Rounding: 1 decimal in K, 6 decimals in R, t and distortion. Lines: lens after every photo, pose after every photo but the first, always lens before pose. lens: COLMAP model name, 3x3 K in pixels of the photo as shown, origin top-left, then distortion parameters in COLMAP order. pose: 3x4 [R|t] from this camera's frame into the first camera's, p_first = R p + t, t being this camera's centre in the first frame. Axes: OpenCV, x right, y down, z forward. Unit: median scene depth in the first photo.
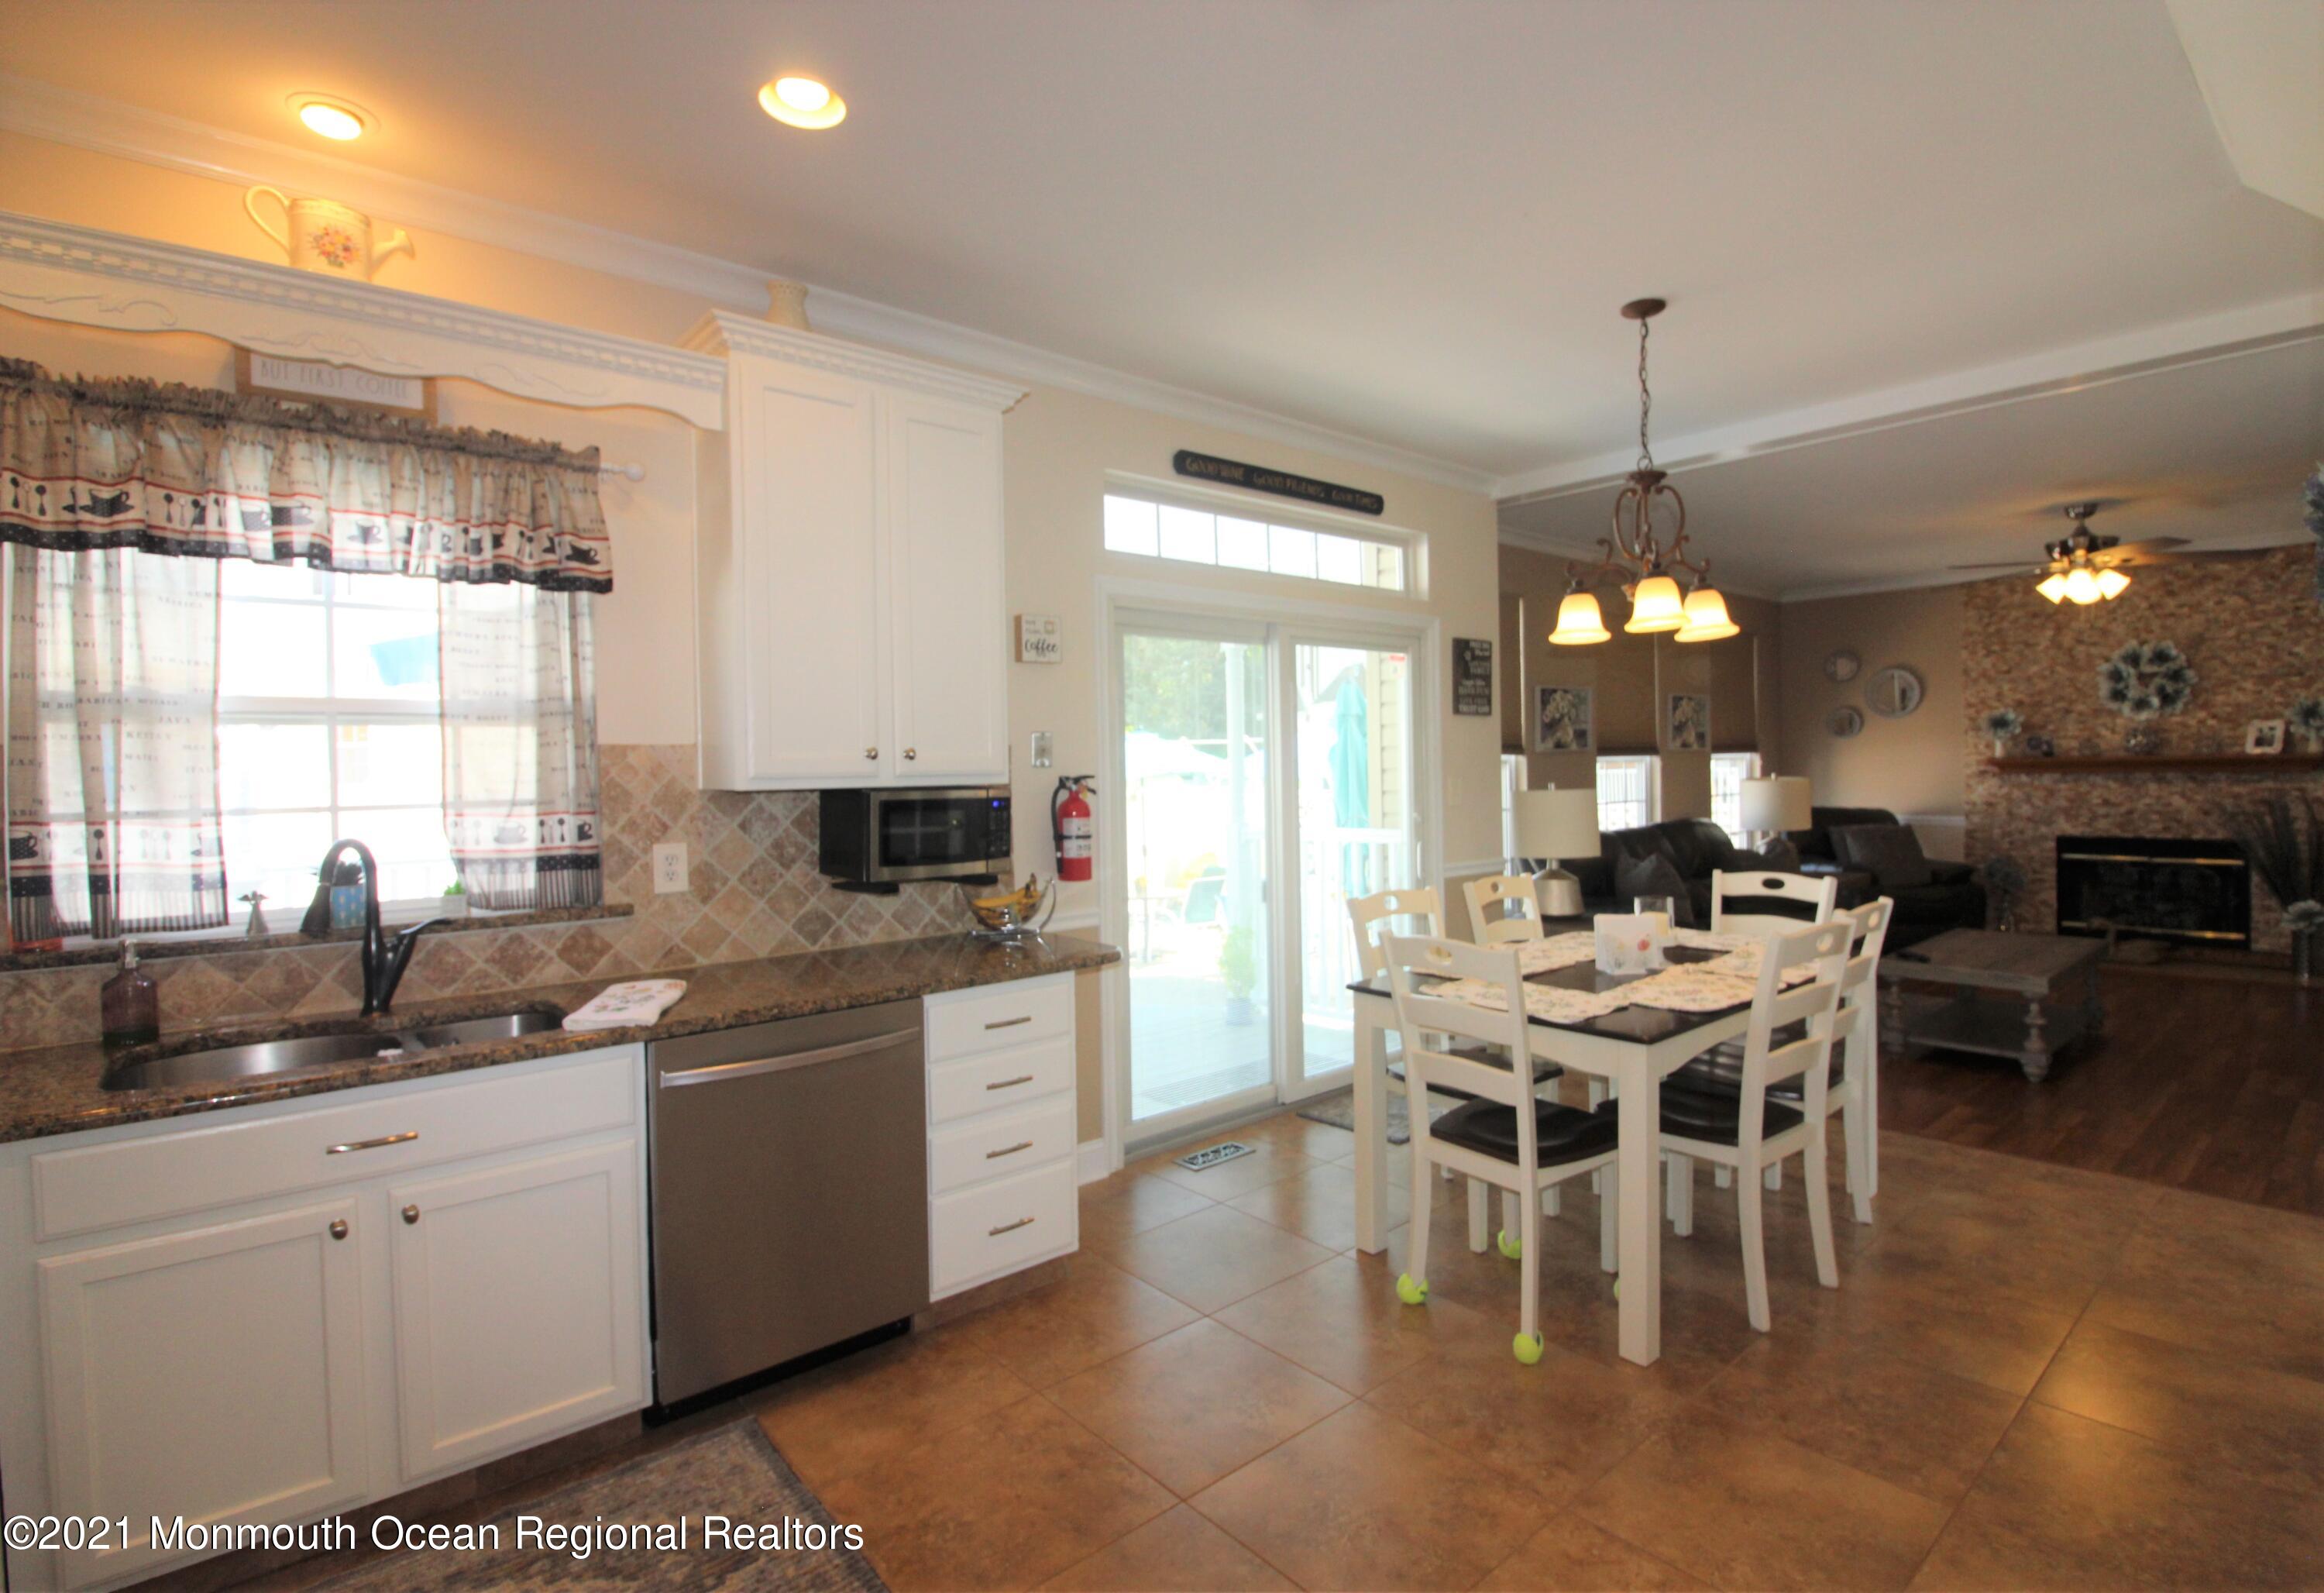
lens RADIAL K [[1111.2, 0, 1201.4], [0, 1111.2, 780.5], [0, 0, 1]] dist [-0.000822, -0.015668]
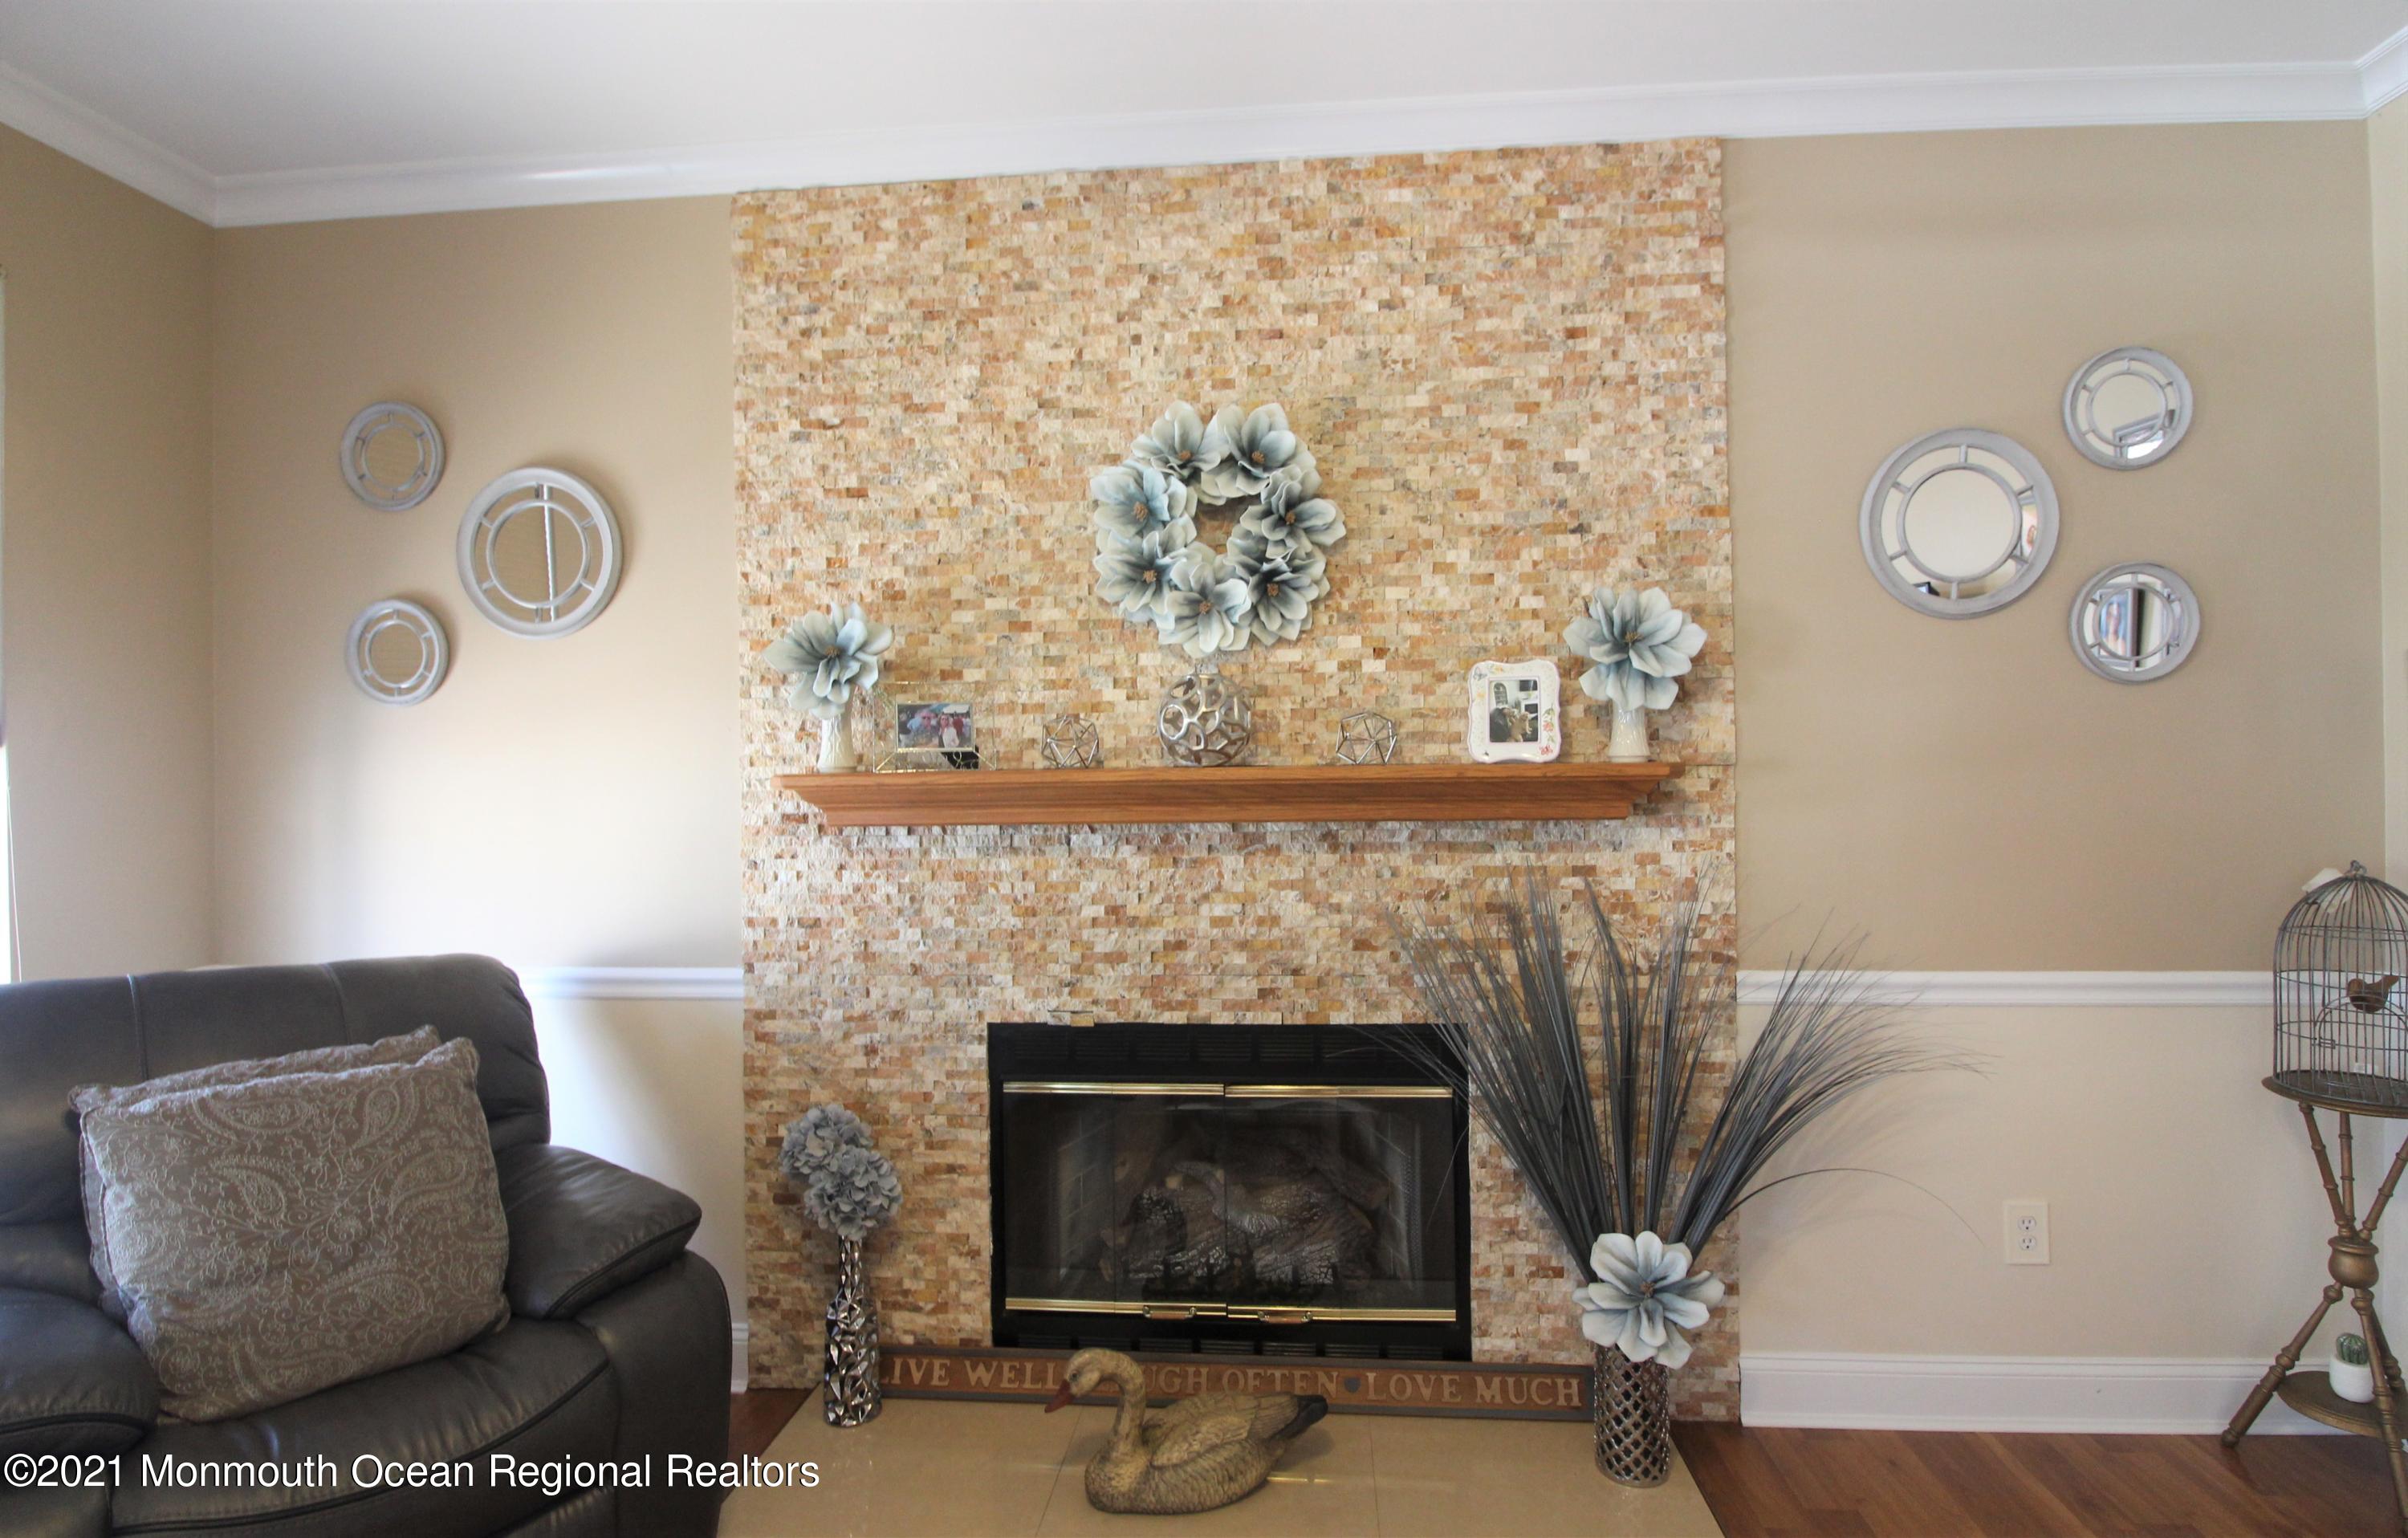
lens RADIAL K [[1174.4, 0, 1212.9], [0, 1174.4, 778.5], [0, 0, 1]] dist [0.001054, -0.014356]
pose [[0.721554, 0.008524, 0.692306, 0.640215], [0.006733, 0.999791, -0.019327, -0.013359], [-0.692326, 0.018607, 0.721345, 0.777168]]
